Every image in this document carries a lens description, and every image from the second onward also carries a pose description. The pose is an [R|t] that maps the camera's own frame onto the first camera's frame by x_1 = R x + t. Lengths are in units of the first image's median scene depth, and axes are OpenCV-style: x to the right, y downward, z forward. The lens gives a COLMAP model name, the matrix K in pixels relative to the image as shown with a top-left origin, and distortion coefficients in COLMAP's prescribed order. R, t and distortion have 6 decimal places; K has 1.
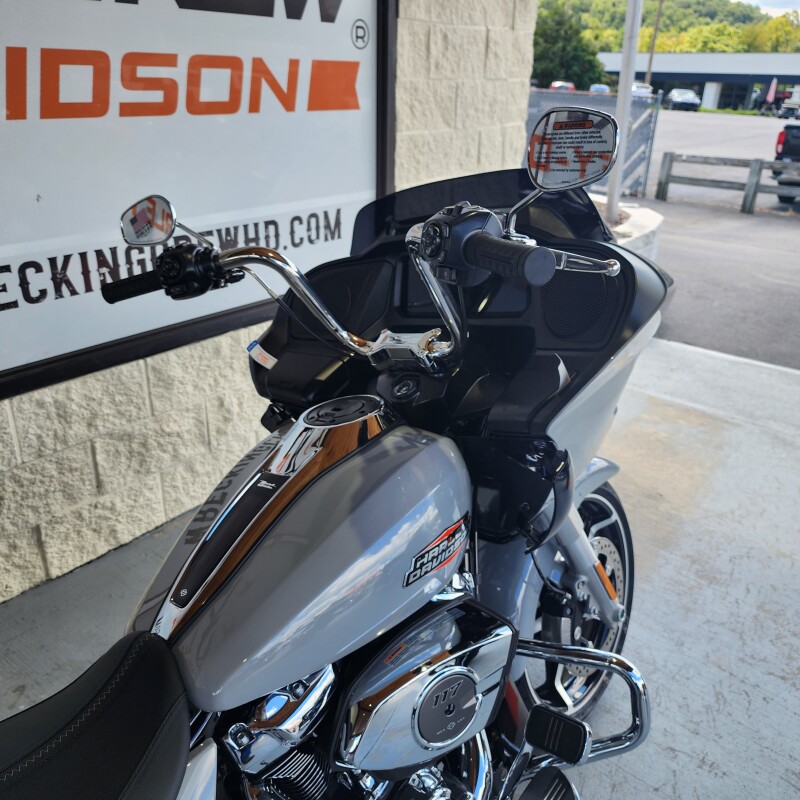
lens RADIAL K [[712.1, 0, 407.8], [0, 712.1, 422.1], [0, 0, 1]] dist [0.056388, -0.038826]
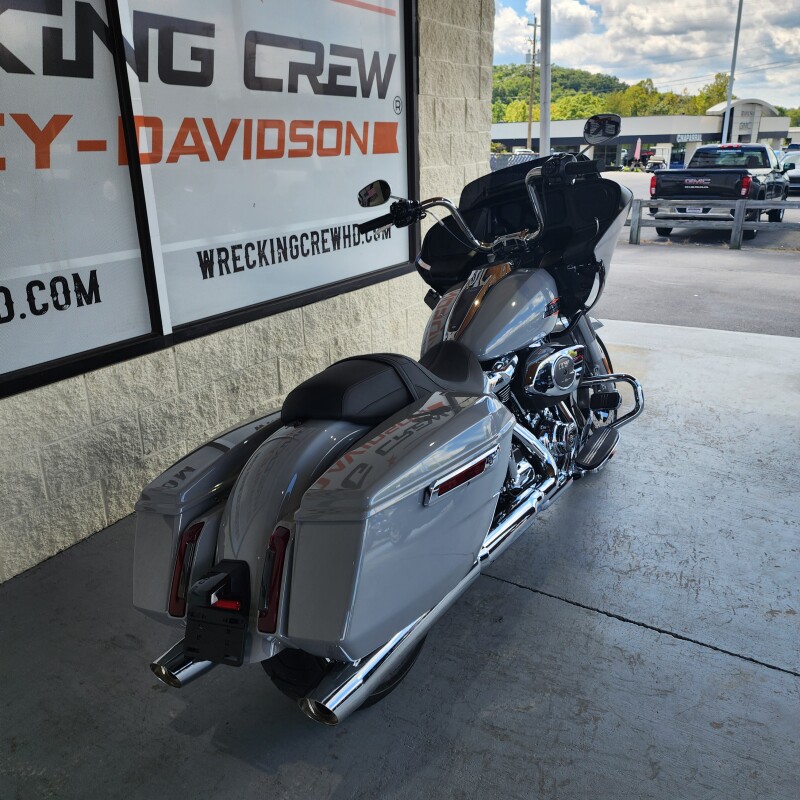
lens RADIAL K [[708.4, 0, 403.9], [0, 708.4, 434.9], [0, 0, 1]] dist [0.061235, -0.014421]
pose [[0.989302, -0.097752, 0.108287, -0.307374], [0.105445, 0.992115, -0.067743, 0.294205], [-0.100811, 0.078437, 0.991809, -0.516511]]
